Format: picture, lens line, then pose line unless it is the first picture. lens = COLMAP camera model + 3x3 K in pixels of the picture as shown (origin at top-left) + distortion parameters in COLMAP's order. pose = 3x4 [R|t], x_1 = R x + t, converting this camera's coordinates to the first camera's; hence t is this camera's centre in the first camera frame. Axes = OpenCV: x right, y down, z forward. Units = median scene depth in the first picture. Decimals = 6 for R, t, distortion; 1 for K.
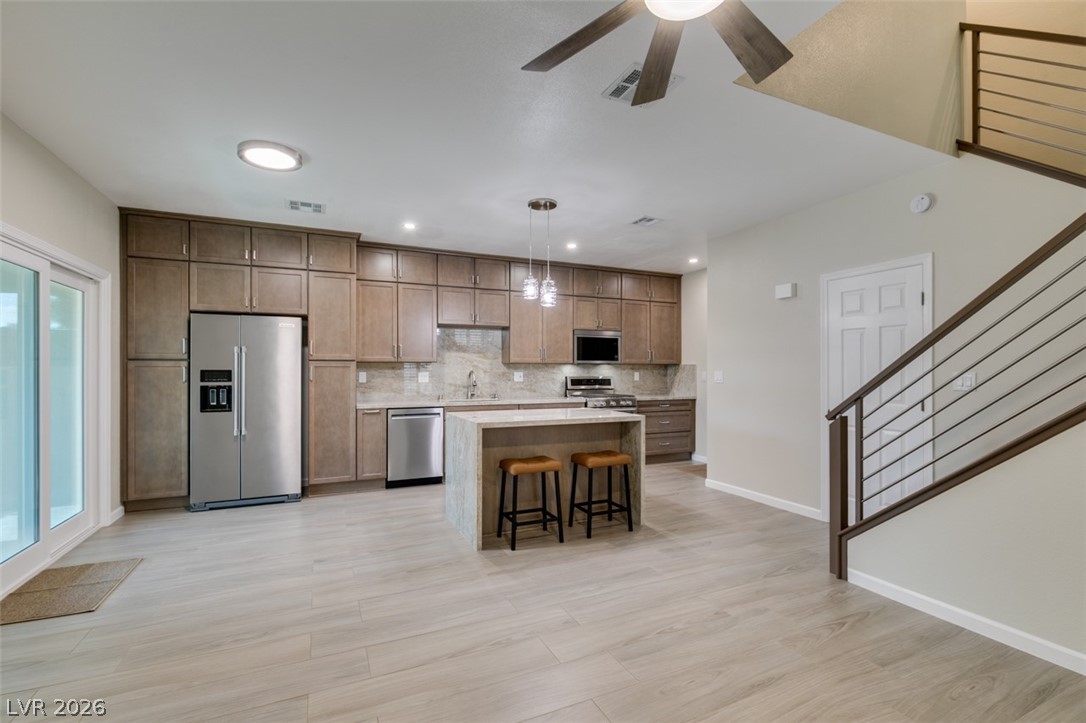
lens RADIAL K [[485.7, 0, 538.9], [0, 485.7, 368.6], [0, 0, 1]] dist [0.009283, -0.001178]
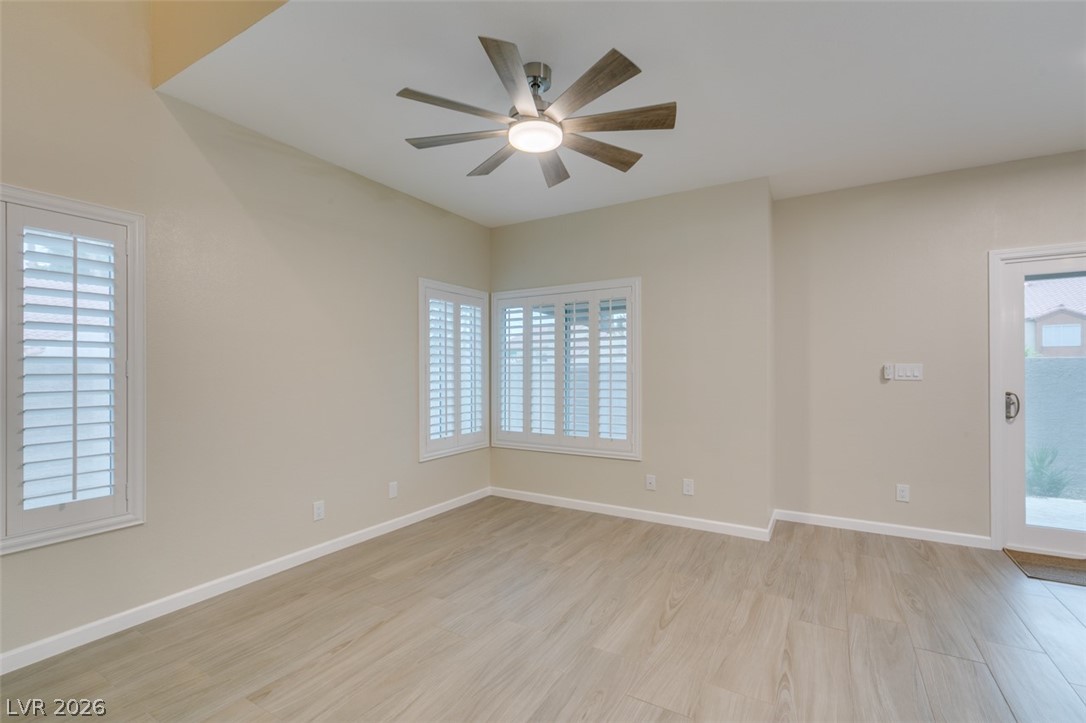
lens RADIAL K [[485.7, 0, 538.9], [0, 485.7, 368.6], [0, 0, 1]] dist [0.009283, -0.001178]
pose [[-0.824713, -0.003093, -0.565543, 0.794805], [0.000866, 0.999977, -0.006732, 0.016607], [0.565551, -0.006042, -0.824691, 1.518797]]
